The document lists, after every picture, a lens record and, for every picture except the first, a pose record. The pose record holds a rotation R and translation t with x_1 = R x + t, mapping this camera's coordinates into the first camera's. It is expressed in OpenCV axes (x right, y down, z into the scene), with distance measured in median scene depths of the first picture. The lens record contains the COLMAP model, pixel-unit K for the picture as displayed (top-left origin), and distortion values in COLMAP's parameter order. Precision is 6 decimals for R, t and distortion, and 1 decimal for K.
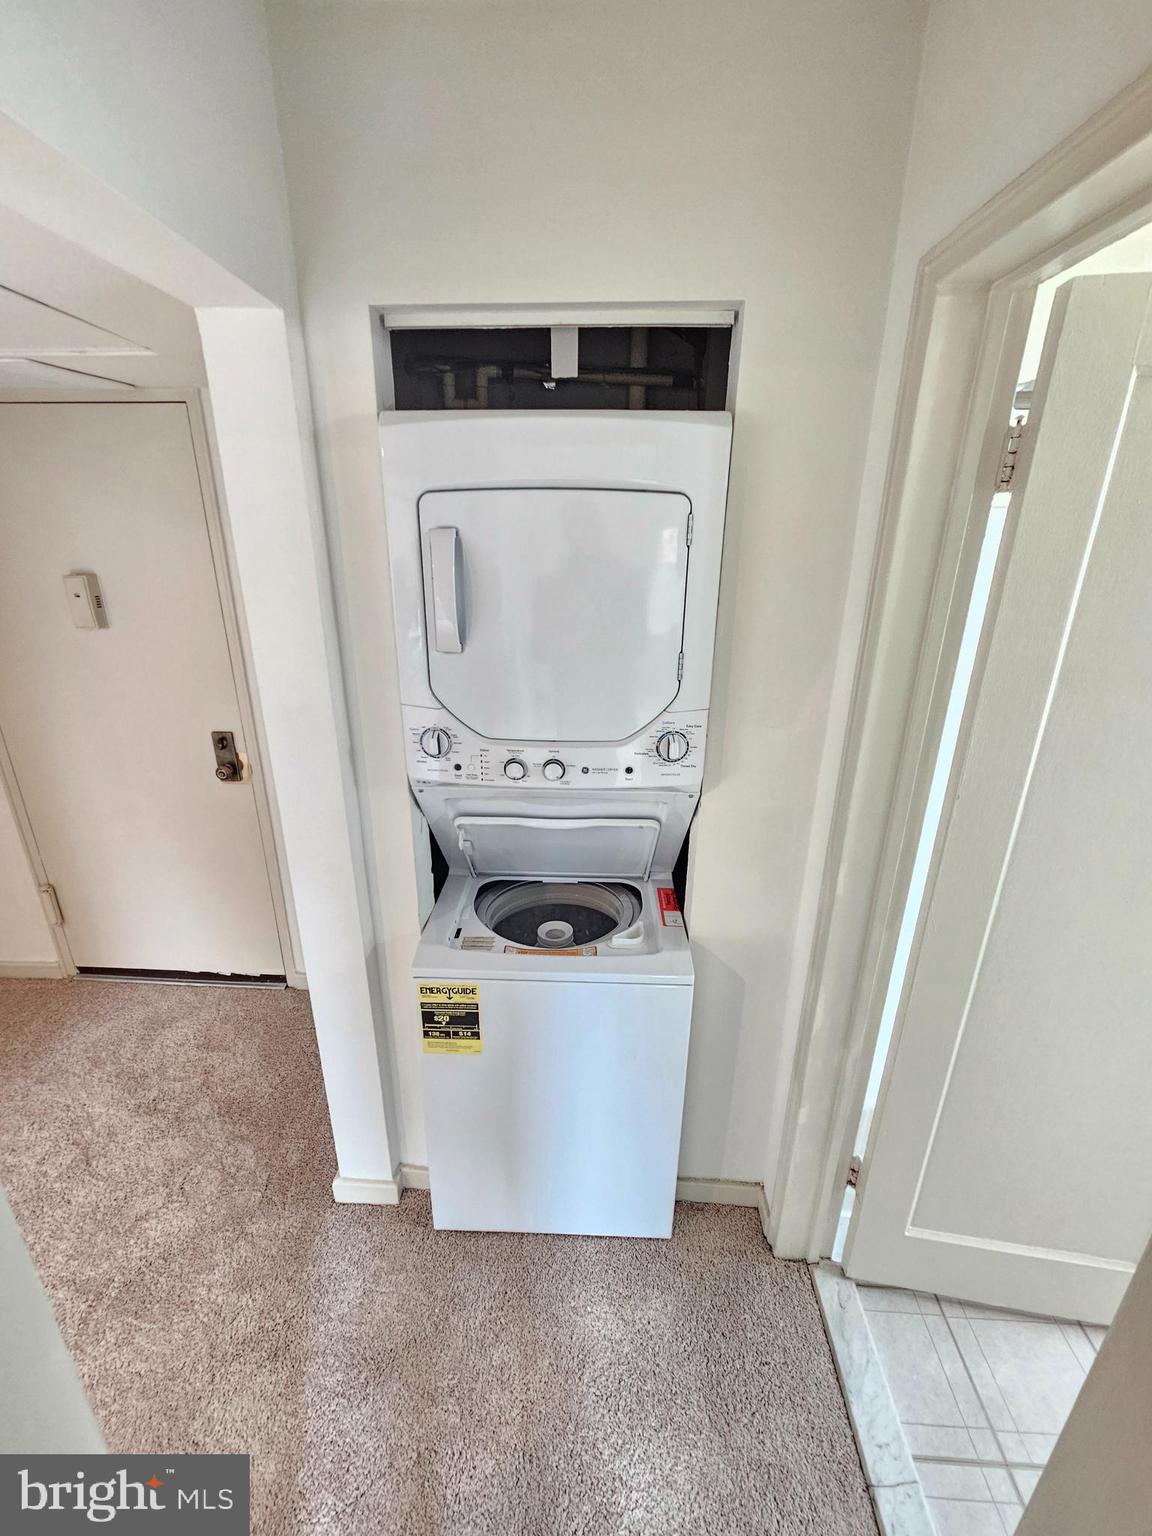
lens RADIAL K [[625.8, 0, 574.3], [0, 625.8, 766.1], [0, 0, 1]] dist [-0.001555, -0.000022]
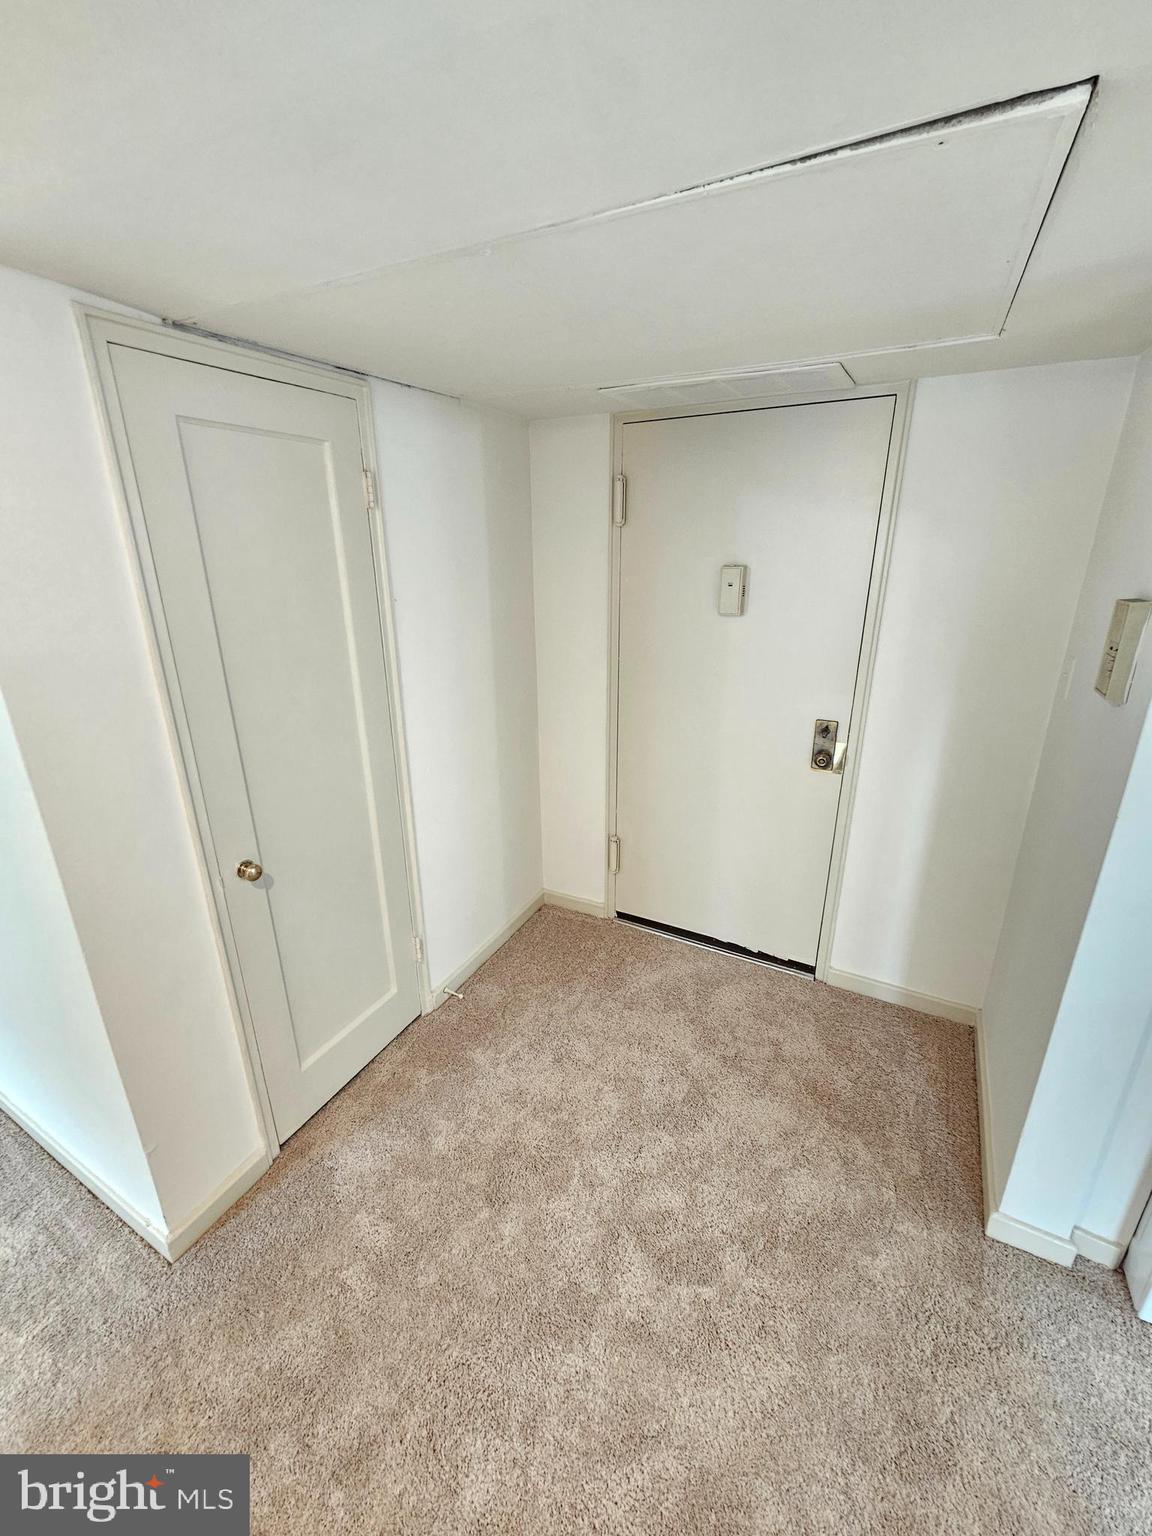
lens RADIAL K [[625.8, 0, 574.3], [0, 625.8, 766.1], [0, 0, 1]] dist [-0.001555, -0.000022]
pose [[0.901456, 0.128469, -0.413367, -0.494246], [-0.129353, 0.991258, 0.025983, 0.045011], [0.413092, 0.030048, 0.910194, -0.092984]]
